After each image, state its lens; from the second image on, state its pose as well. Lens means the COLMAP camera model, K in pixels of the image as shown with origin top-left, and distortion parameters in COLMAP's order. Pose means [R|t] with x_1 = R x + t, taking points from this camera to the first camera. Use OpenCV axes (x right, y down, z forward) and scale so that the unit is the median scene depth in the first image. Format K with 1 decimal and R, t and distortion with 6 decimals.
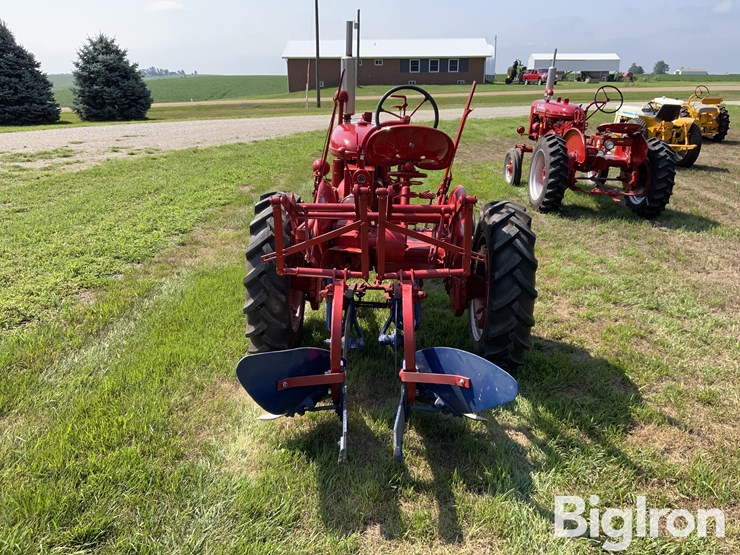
lens RADIAL K [[667.2, 0, 358.1], [0, 667.2, 276.8], [0, 0, 1]] dist [0.059578, -0.011977]
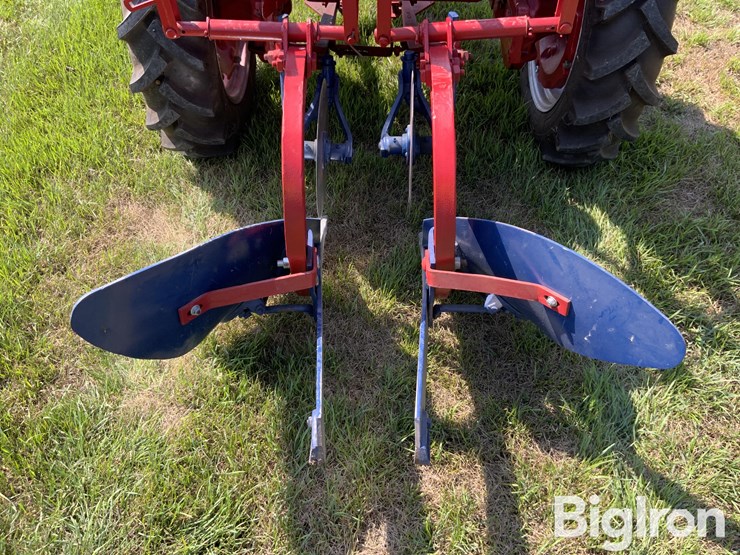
lens RADIAL K [[611.8, 0, 367.0], [0, 611.8, 276.2], [0, 0, 1]] dist [0.103075, -0.220040]
pose [[0.999534, -0.028369, 0.011275, 0.012932], [0.018450, 0.855635, 0.517251, -0.089441], [-0.024322, -0.516802, 0.855760, 0.573872]]
